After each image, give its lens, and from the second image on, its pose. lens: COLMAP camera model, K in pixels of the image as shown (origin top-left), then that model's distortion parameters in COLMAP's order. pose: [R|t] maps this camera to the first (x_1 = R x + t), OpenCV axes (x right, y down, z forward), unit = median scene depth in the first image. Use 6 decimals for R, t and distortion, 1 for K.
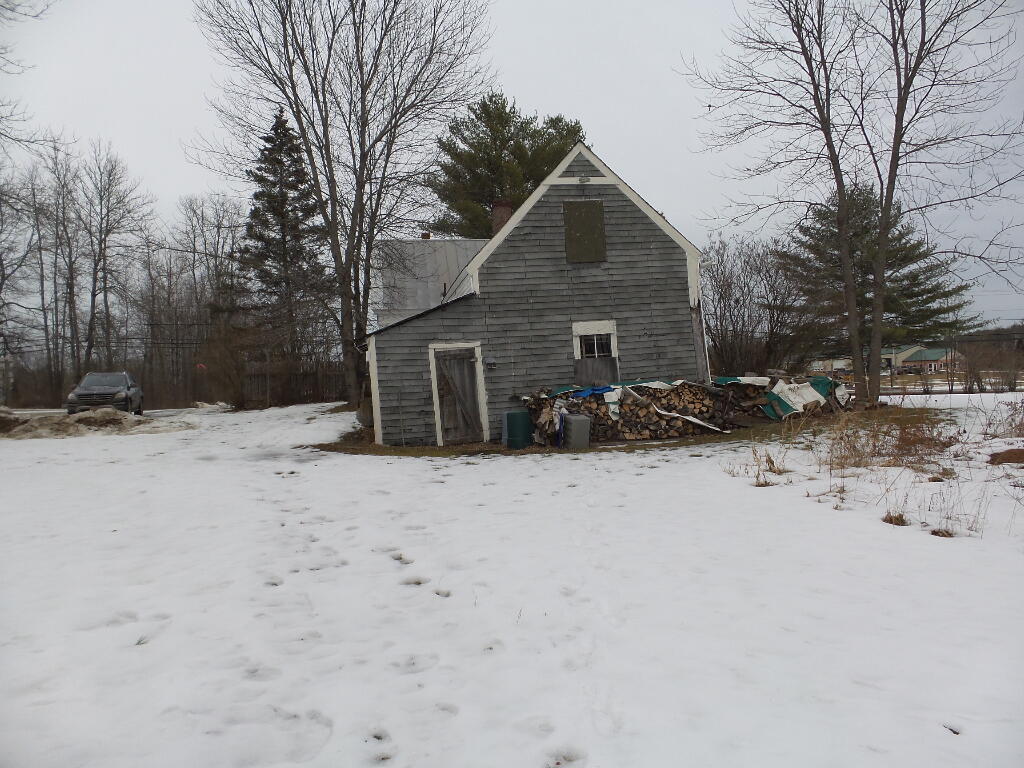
lens RADIAL K [[715.8, 0, 512.0], [0, 715.8, 384.0], [0, 0, 1]] dist [-0.011306, -0.002066]
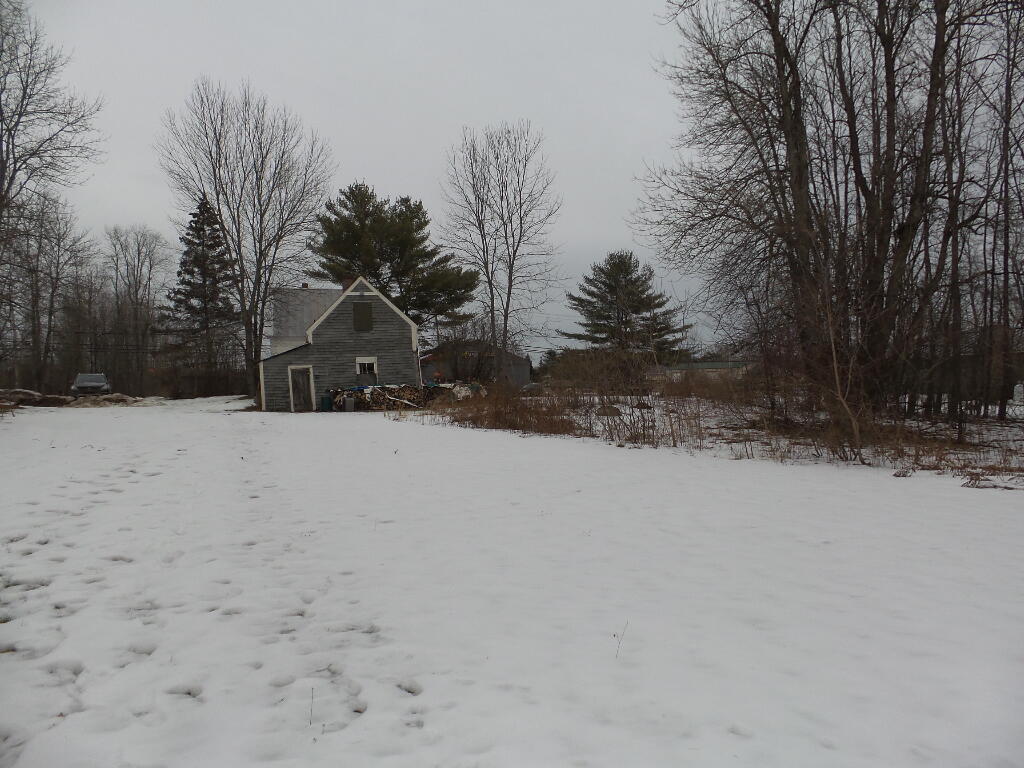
lens RADIAL K [[715.8, 0, 512.0], [0, 715.8, 384.0], [0, 0, 1]] dist [-0.011306, -0.002066]
pose [[0.991090, 0.020251, 0.131642, 0.163069], [-0.019131, 0.999769, -0.009767, 0.005213], [-0.131809, 0.007162, 0.991249, -0.747803]]
